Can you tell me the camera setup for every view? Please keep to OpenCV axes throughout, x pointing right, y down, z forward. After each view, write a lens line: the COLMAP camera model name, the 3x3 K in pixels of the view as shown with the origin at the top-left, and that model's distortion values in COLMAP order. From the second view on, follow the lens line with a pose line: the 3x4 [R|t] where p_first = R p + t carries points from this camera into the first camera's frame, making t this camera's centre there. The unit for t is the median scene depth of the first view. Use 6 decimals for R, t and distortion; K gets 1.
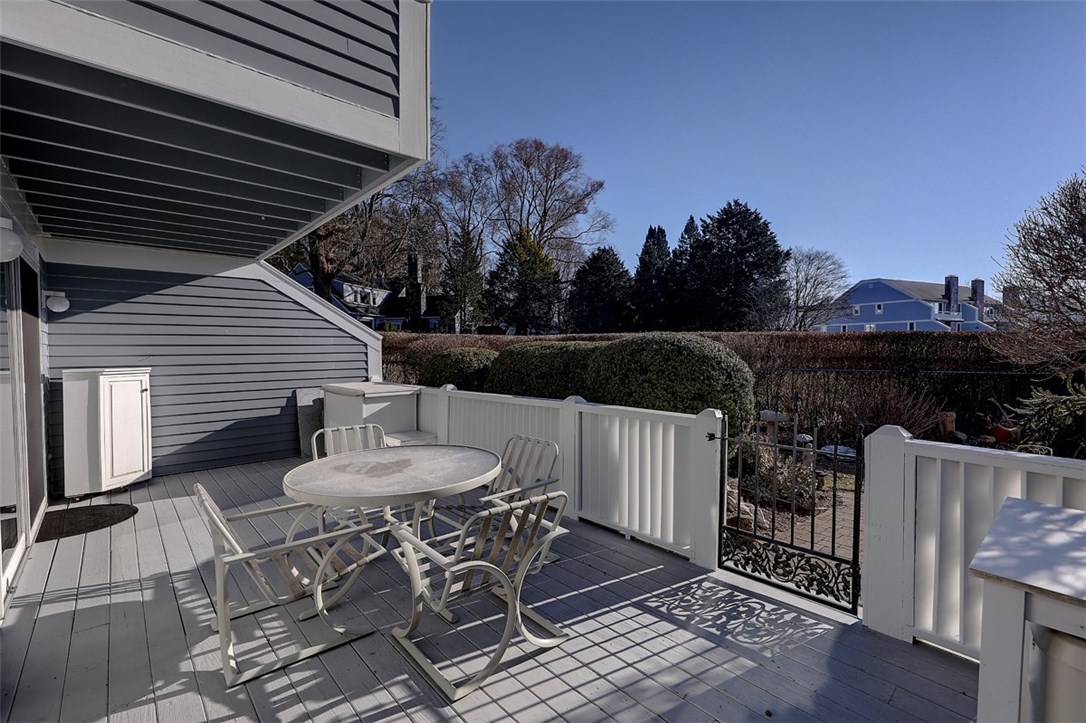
lens RADIAL K [[482.8, 0, 534.7], [0, 482.8, 360.3], [0, 0, 1]] dist [0.002094, -0.000704]
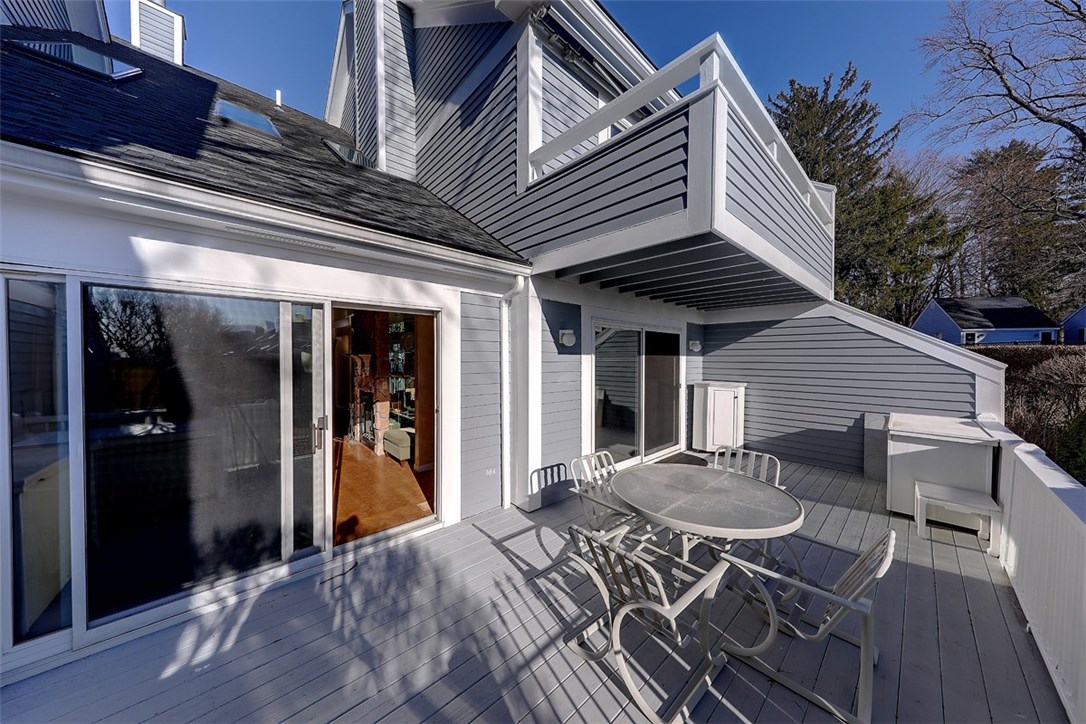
lens RADIAL K [[331.1, 0, 535.1], [0, 331.1, 363.1], [0, 0, 1]] dist [0.002574, -0.000795]
pose [[0.016207, 0.019907, -0.999670, 0.264563], [-0.029063, 0.999389, 0.019430, -0.049865], [0.999446, 0.028738, 0.016776, 0.280832]]
